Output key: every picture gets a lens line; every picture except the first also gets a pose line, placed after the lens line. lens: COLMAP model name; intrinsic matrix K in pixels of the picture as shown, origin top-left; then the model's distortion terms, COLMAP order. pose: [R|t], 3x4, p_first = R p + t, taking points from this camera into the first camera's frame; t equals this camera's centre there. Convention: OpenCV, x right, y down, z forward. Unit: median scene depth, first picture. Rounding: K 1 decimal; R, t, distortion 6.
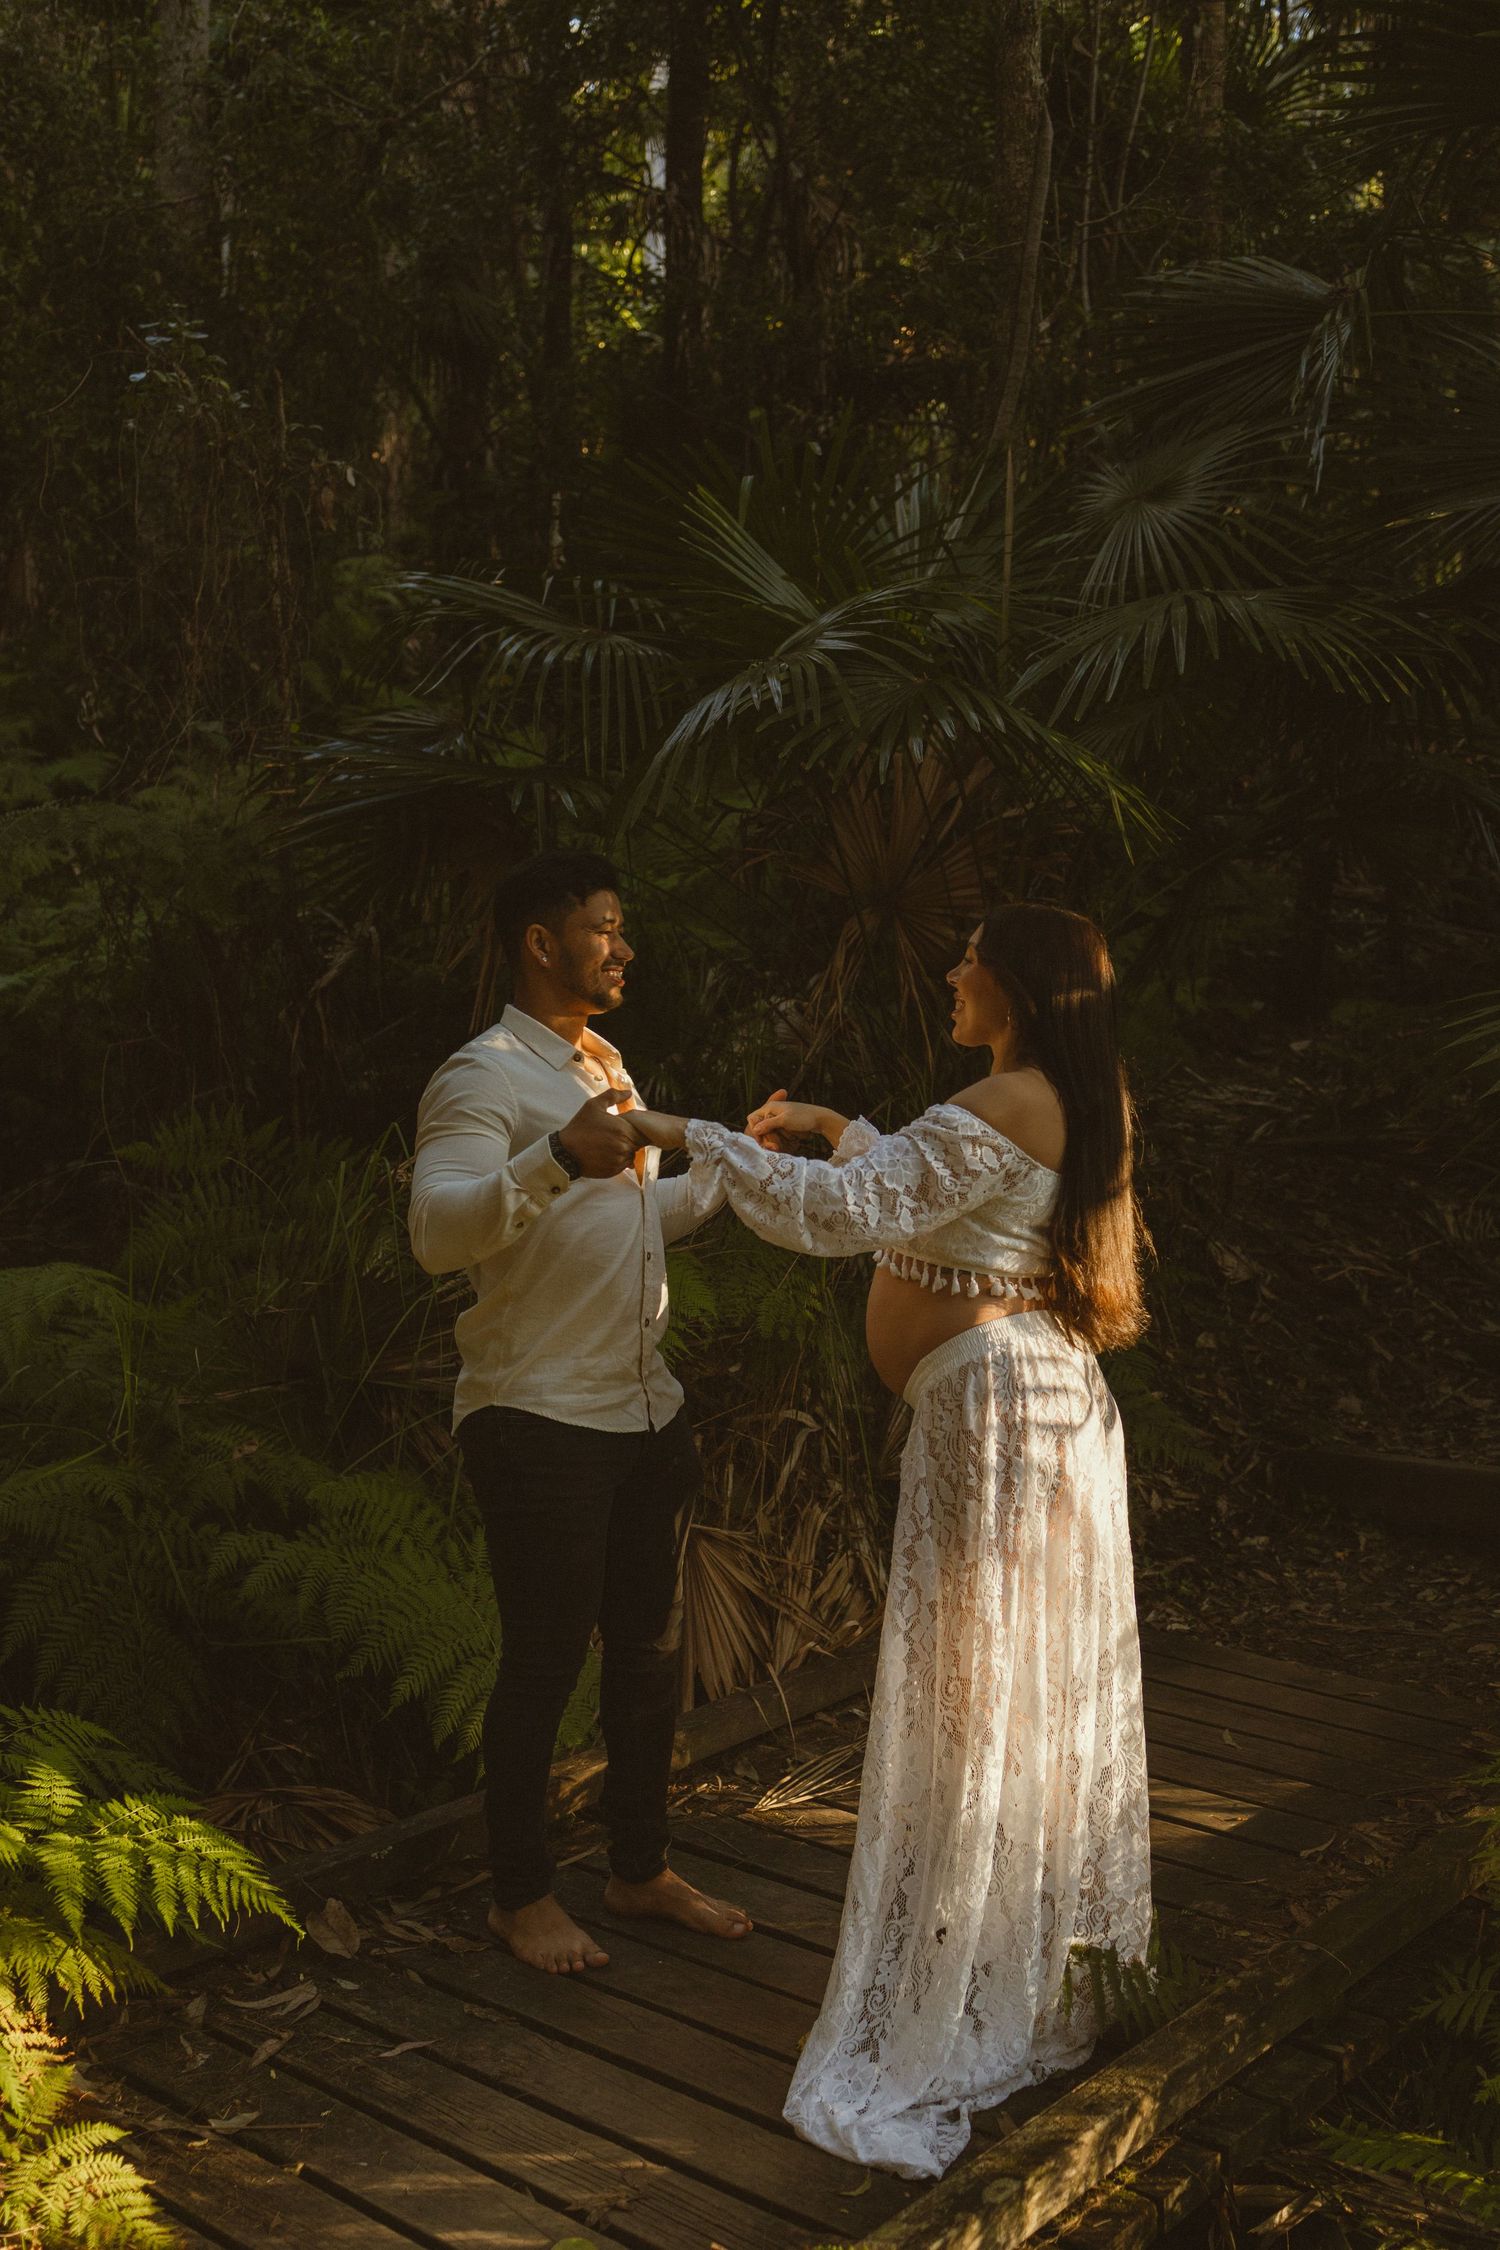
lens RADIAL K [[2247.5, 0, 752.6], [0, 2247.5, 1122.2], [0, 0, 1]] dist [0.018522, 0.001579]
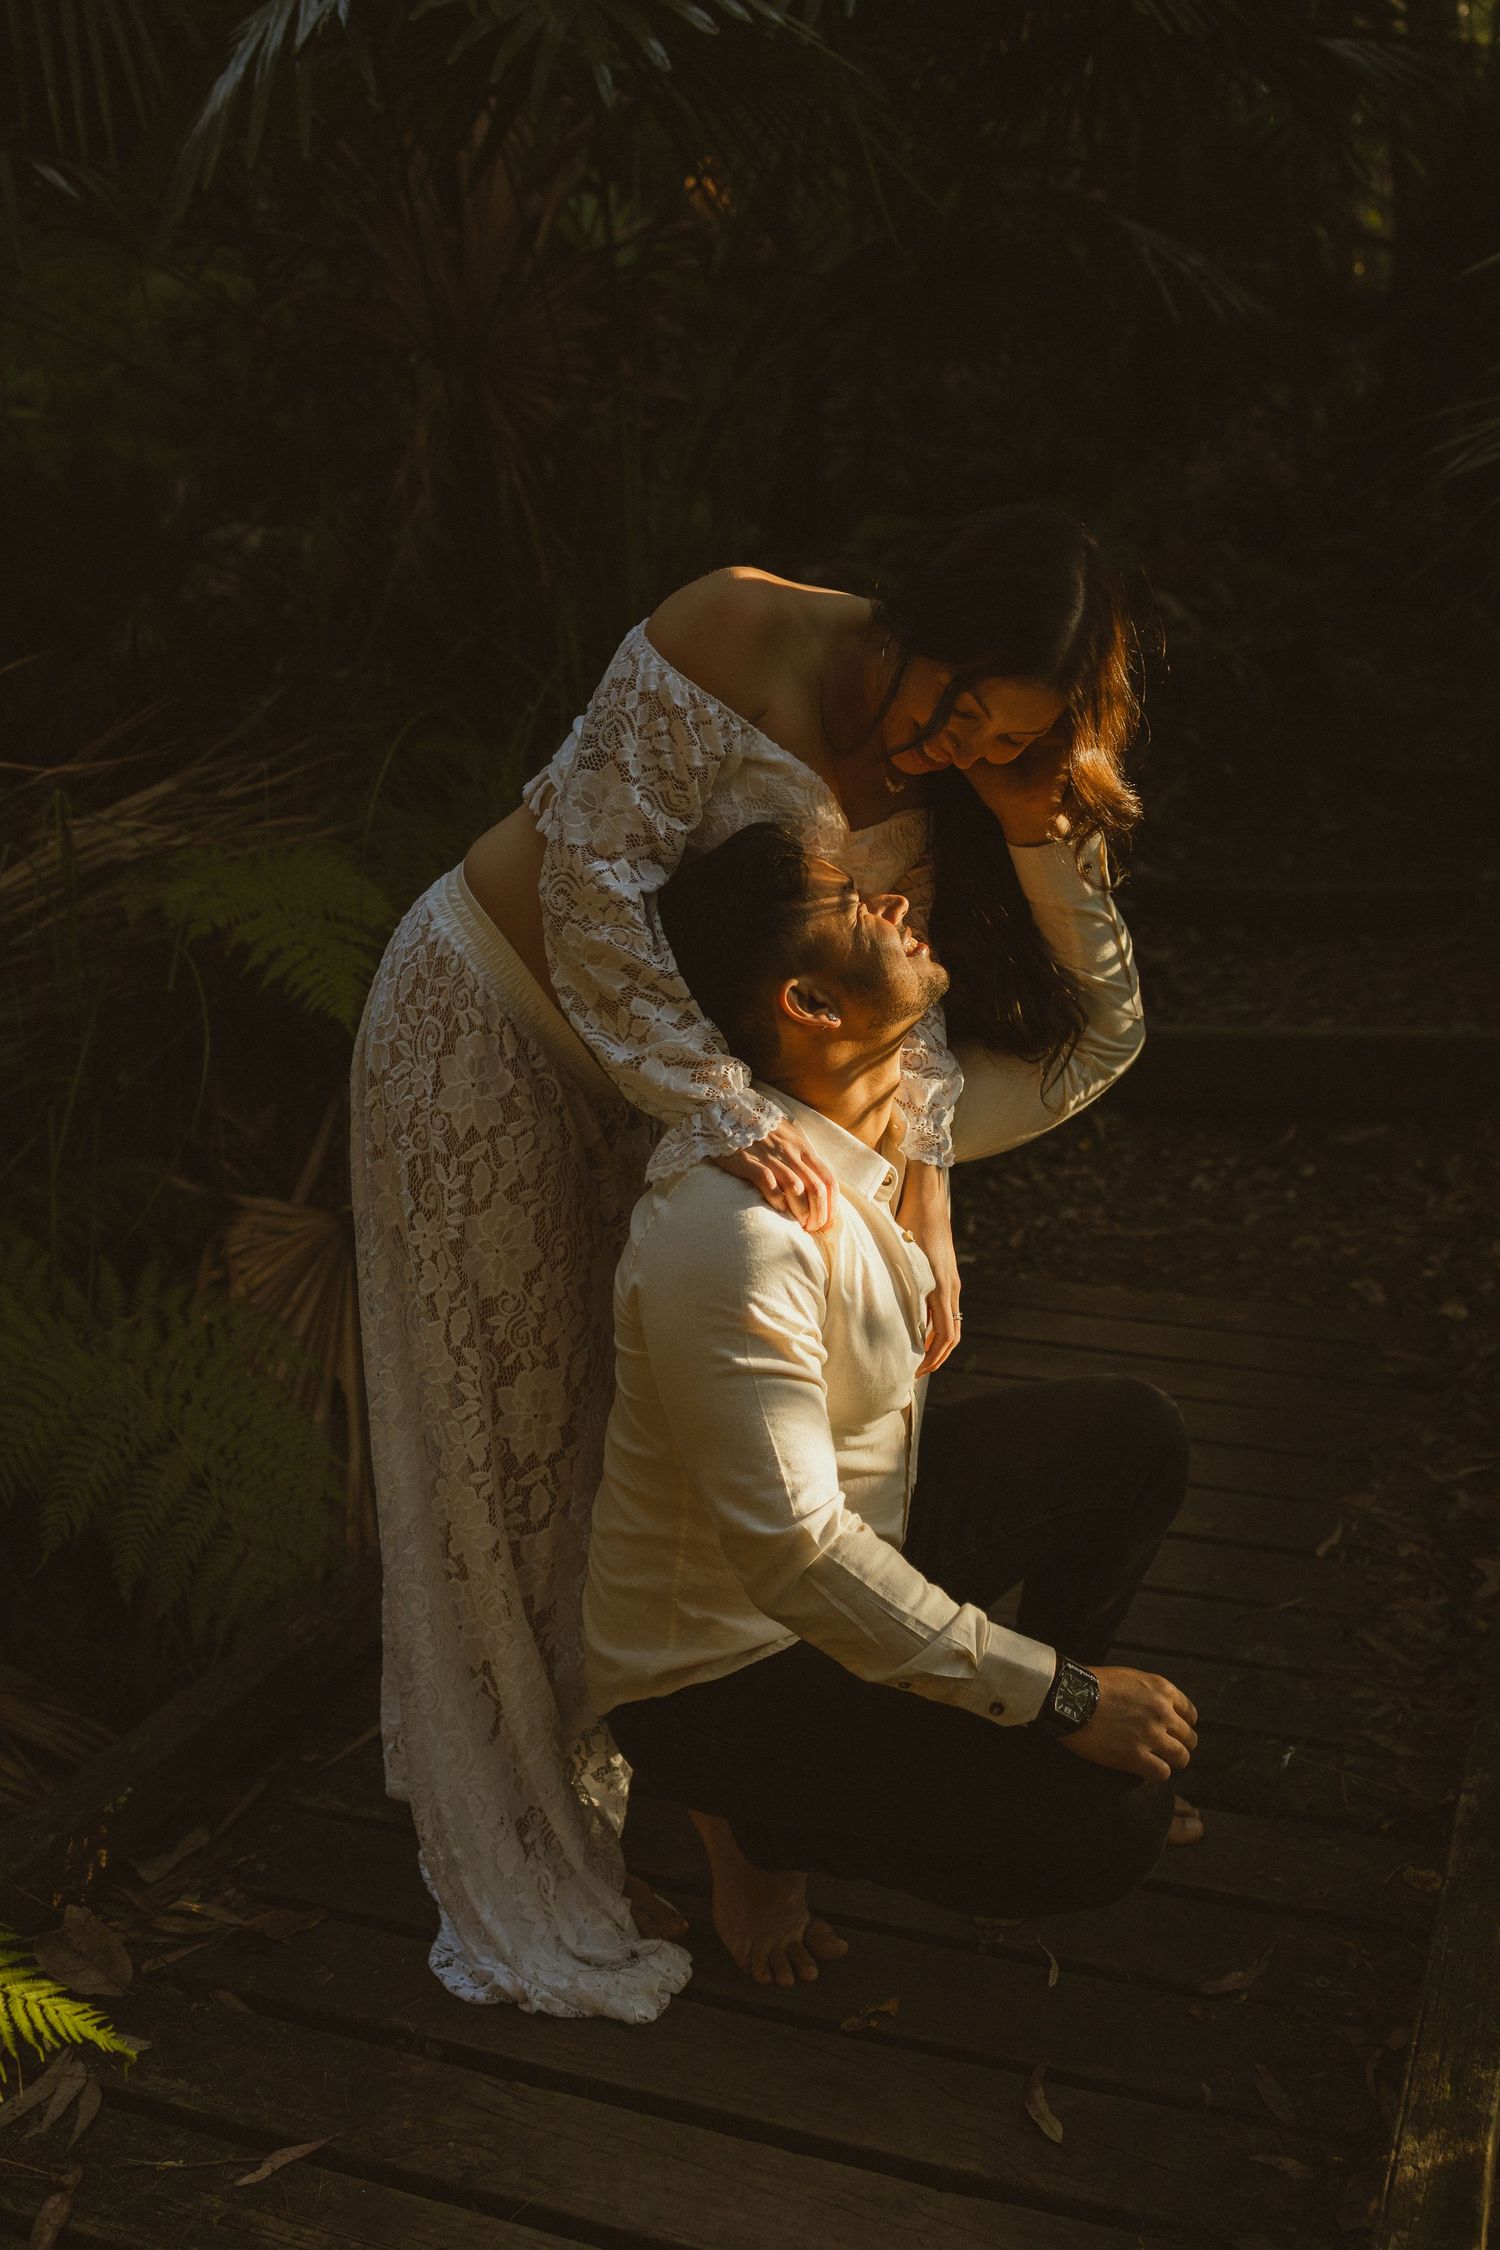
lens RADIAL K [[2247.5, 0, 752.6], [0, 2247.5, 1122.2], [0, 0, 1]] dist [0.018522, 0.001579]
pose [[0.953914, -0.105570, 0.280895, -0.122763], [0.052629, 0.980421, 0.189749, 0.019759], [-0.295428, -0.166221, 0.940794, 0.305970]]
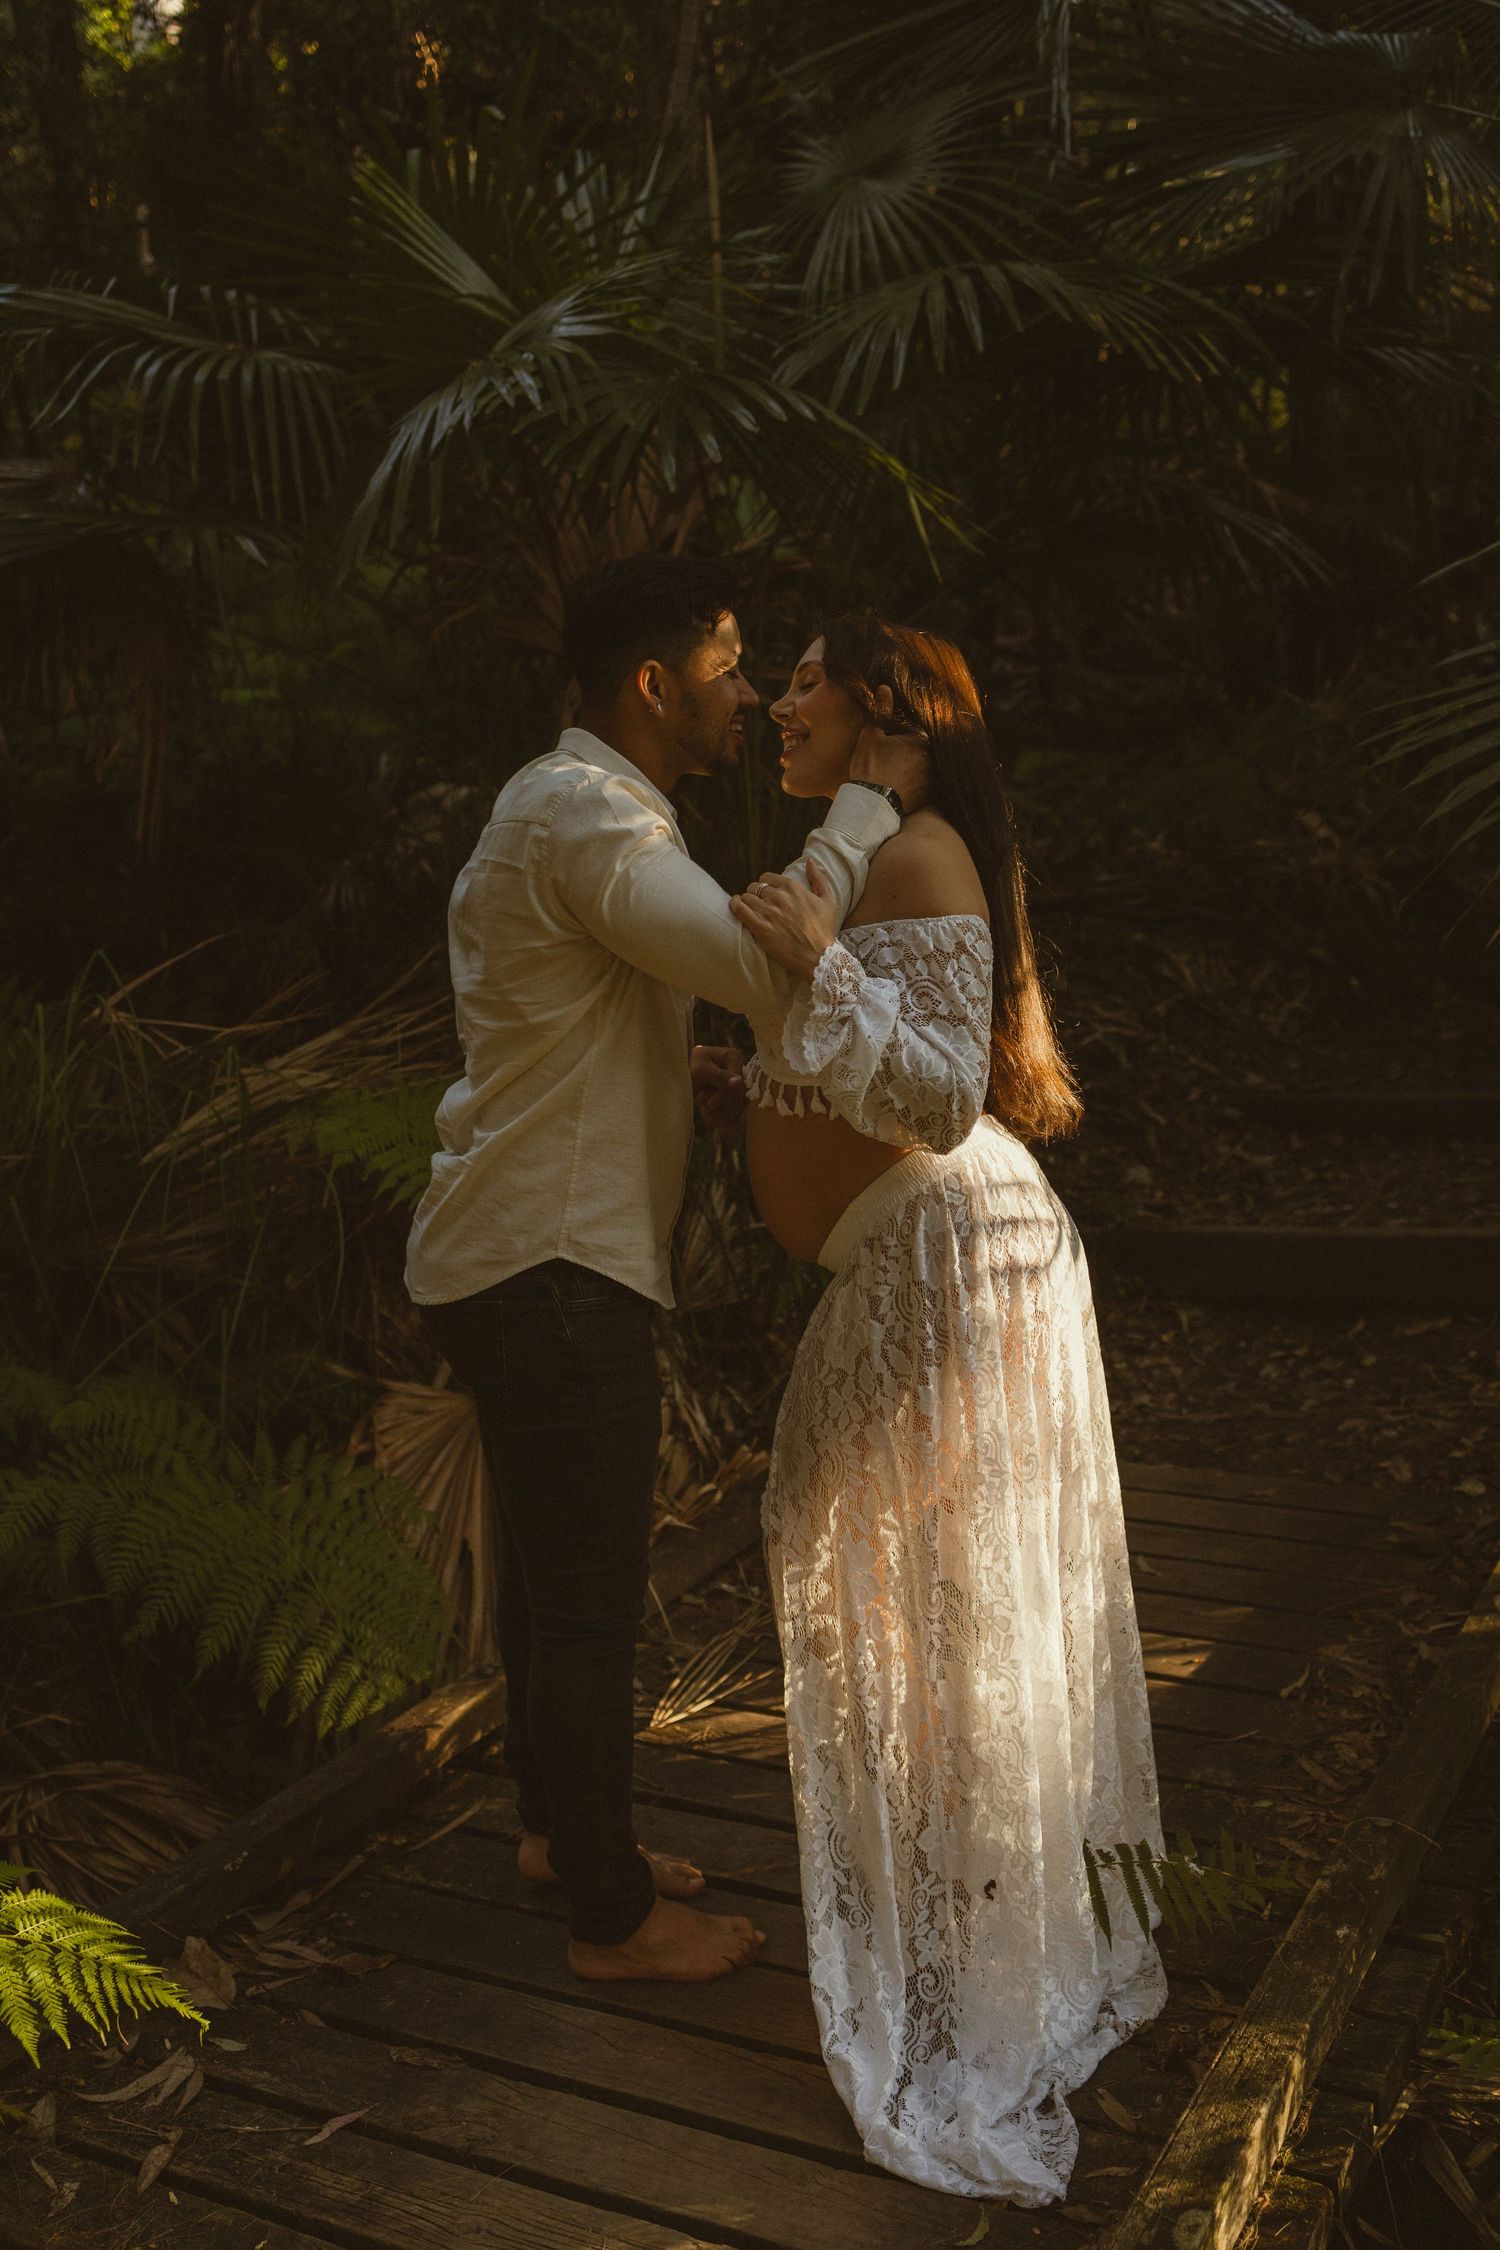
lens RADIAL K [[2249.3, 0, 747.0], [0, 2249.3, 1124.4], [0, 0, 1]] dist [0.014739, 0.011411]
pose [[0.979457, -0.092978, 0.178940, -0.085404], [0.076308, 0.992266, 0.097902, 0.000403], [-0.186659, -0.082236, 0.978977, 0.165716]]
